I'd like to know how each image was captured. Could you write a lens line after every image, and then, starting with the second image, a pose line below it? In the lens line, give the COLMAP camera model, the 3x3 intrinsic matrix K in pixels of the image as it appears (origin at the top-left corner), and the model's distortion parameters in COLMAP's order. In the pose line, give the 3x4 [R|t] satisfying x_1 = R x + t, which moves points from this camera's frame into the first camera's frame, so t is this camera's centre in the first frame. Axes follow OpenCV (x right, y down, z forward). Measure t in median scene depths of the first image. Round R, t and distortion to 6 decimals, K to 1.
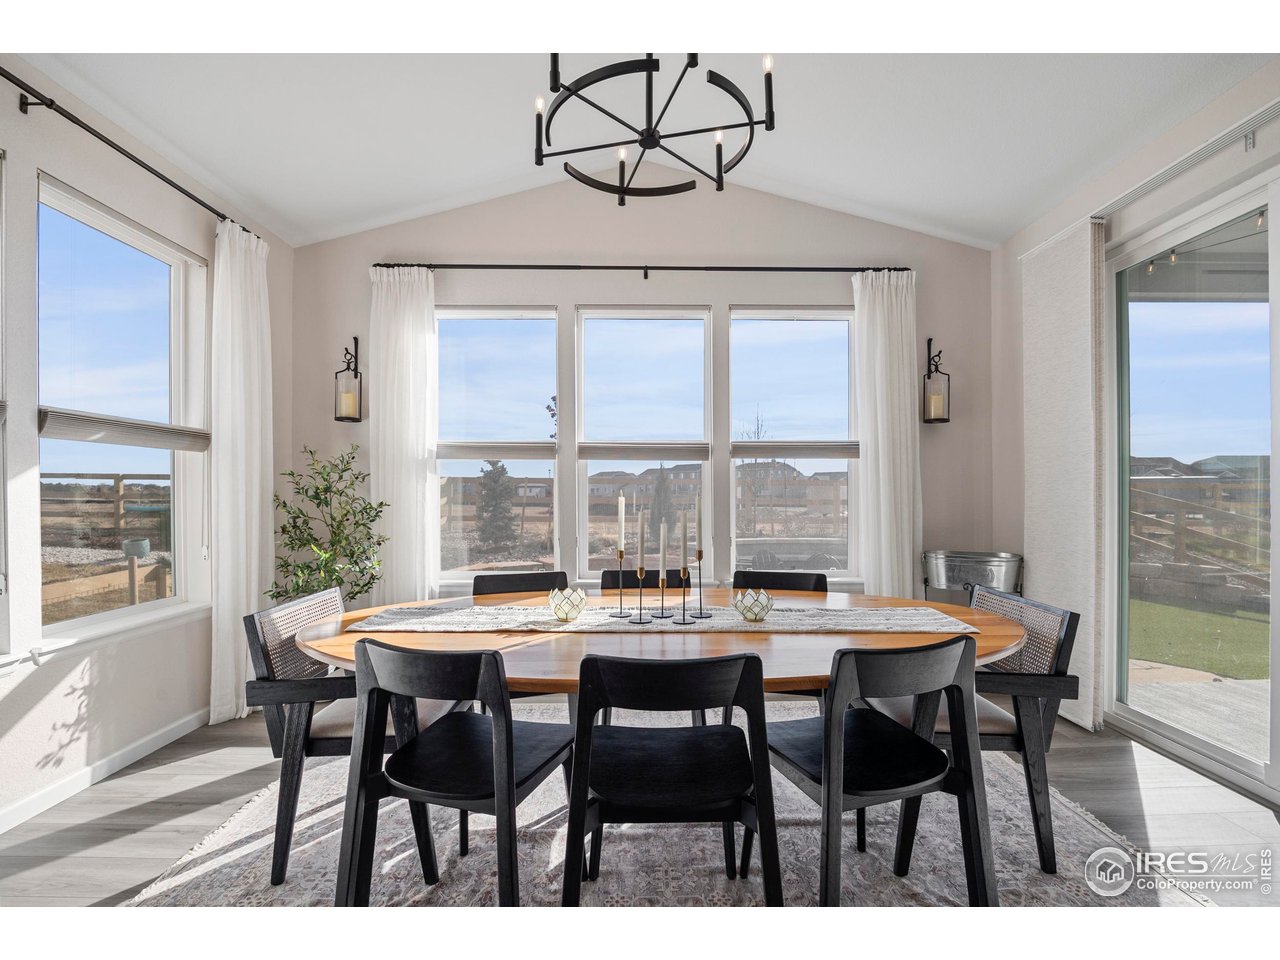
lens RADIAL K [[622.6, 0, 629.9], [0, 622.6, 488.4], [0, 0, 1]] dist [-0.015923, -0.001103]
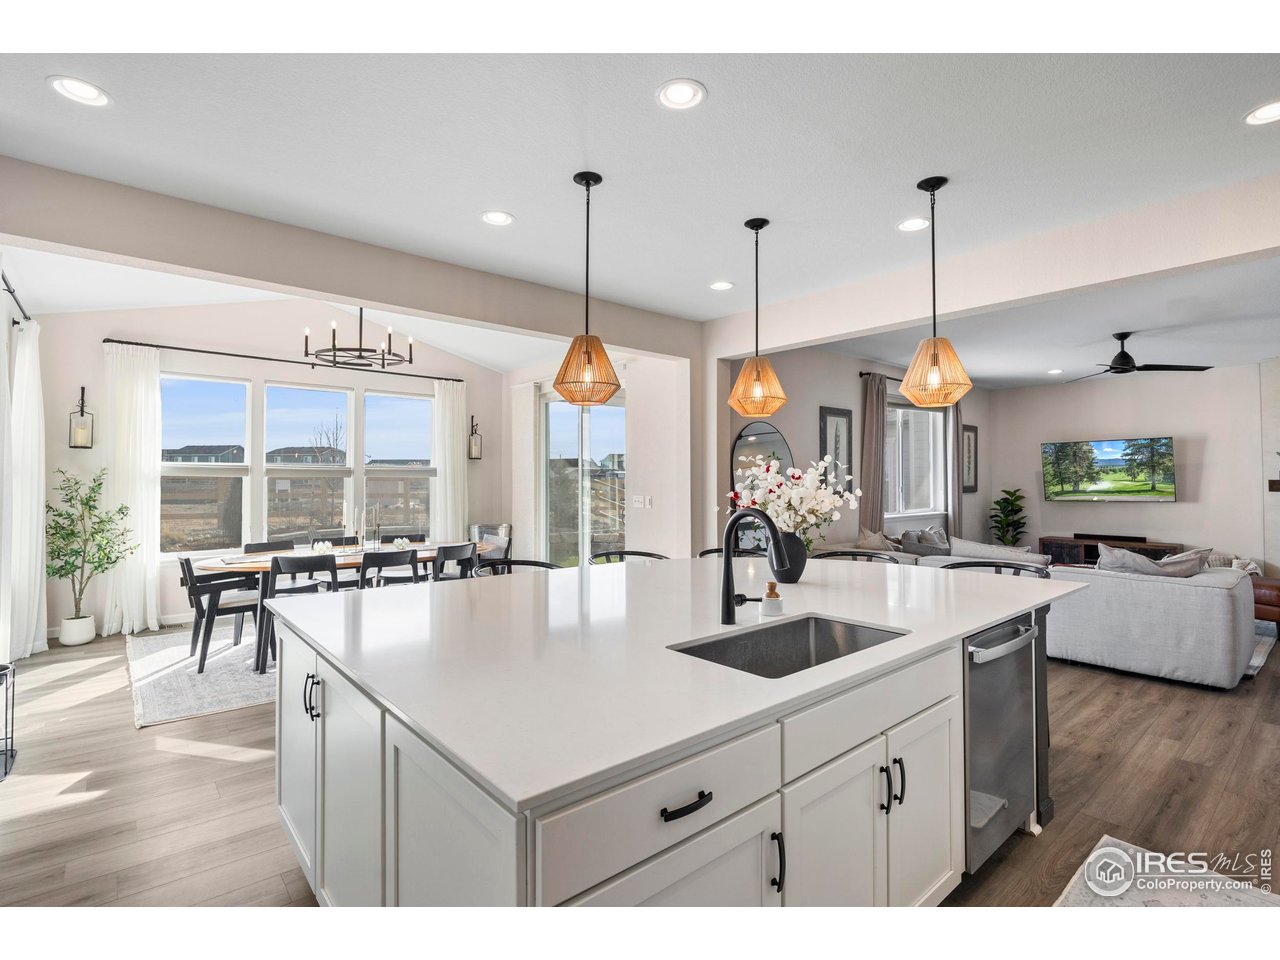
lens RADIAL K [[622.6, 0, 635.1], [0, 622.6, 480.5], [0, 0, 1]] dist [-0.015923, -0.001103]
pose [[0.774691, 0.003010, 0.632333, -0.369035], [-0.004981, 0.999987, 0.001343, -0.045830], [-0.632321, -0.004191, 0.774696, -0.869841]]
